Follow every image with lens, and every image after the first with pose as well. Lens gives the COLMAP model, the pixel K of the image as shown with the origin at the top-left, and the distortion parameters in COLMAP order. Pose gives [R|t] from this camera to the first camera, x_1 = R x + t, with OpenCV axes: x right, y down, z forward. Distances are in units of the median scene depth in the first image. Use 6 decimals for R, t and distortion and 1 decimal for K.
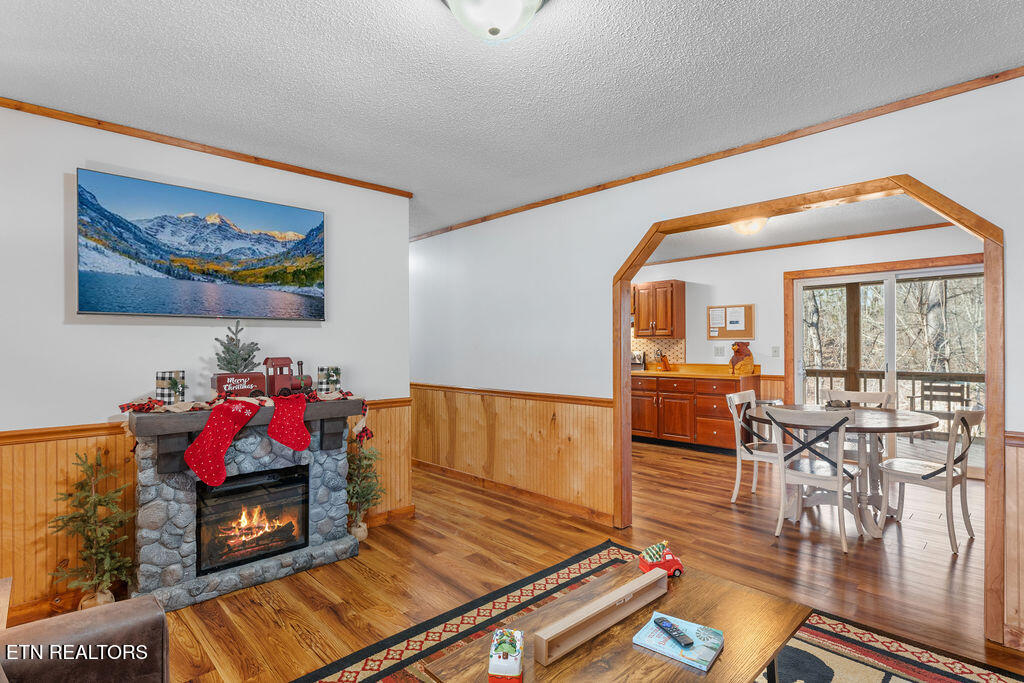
lens RADIAL K [[506.4, 0, 508.1], [0, 506.4, 345.0], [0, 0, 1]] dist [-0.010015, 0.002310]
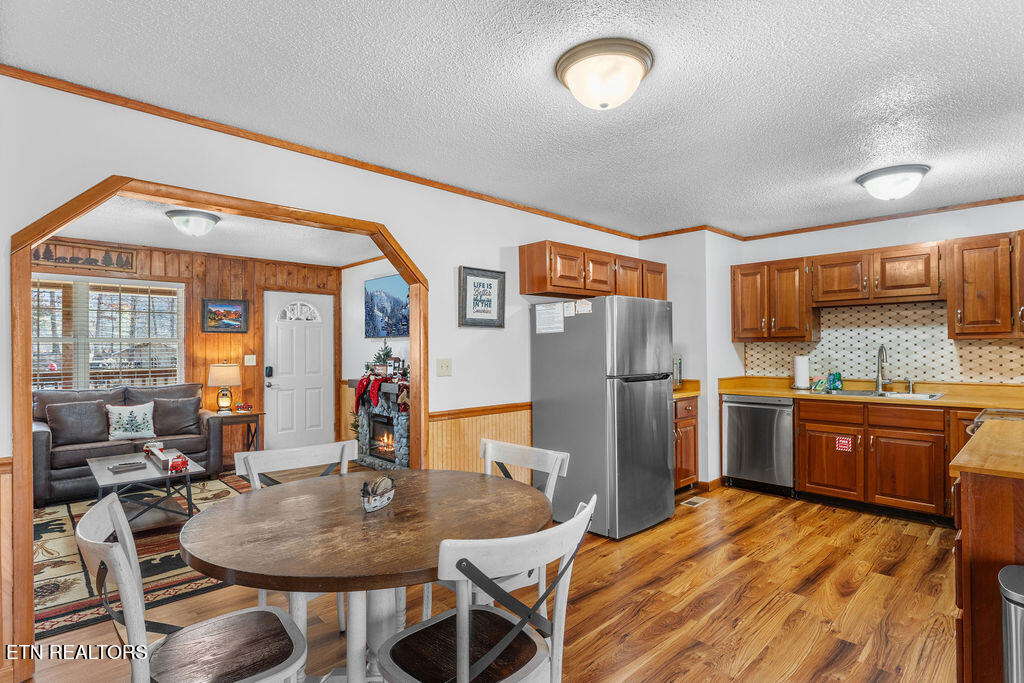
lens RADIAL K [[514.6, 0, 505.5], [0, 514.6, 343.8], [0, 0, 1]] dist [-0.000107, -0.000493]
pose [[-0.001457, -0.004511, -0.999989, 0.666342], [0.004788, 0.999978, -0.004518, -0.006383], [0.999987, -0.004795, -0.001435, 0.657653]]
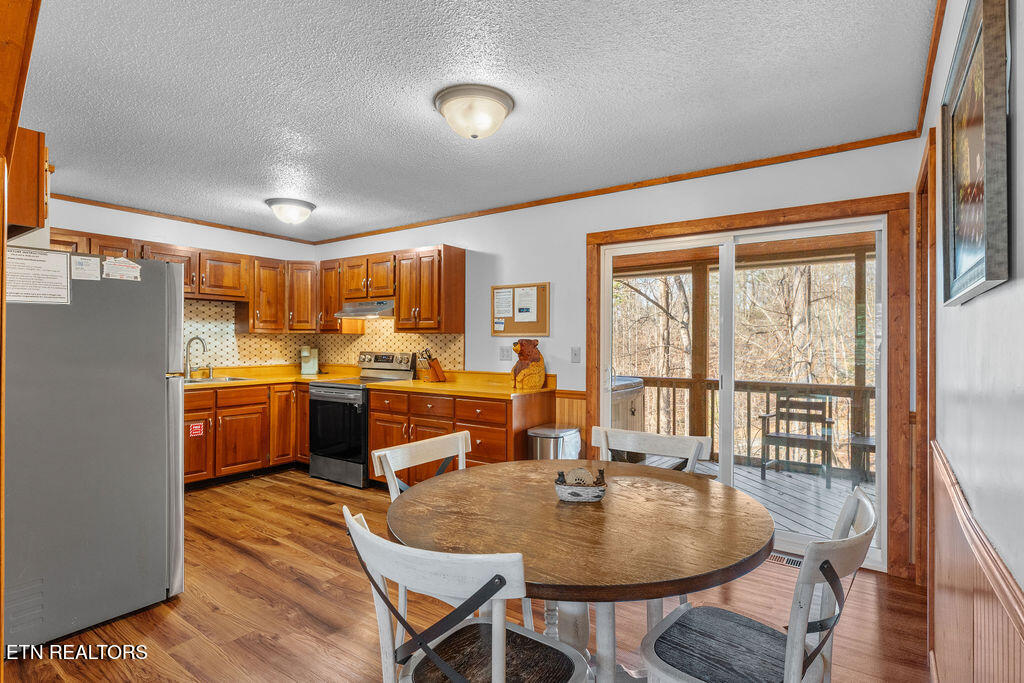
lens RADIAL K [[514.6, 0, 510.5], [0, 514.6, 339.5], [0, 0, 1]] dist [-0.000107, -0.000493]
pose [[0.982324, 0.014060, 0.186659, 0.297964], [-0.012676, 0.999883, -0.008609, -0.000134], [-0.186758, 0.006091, 0.982387, 0.331428]]
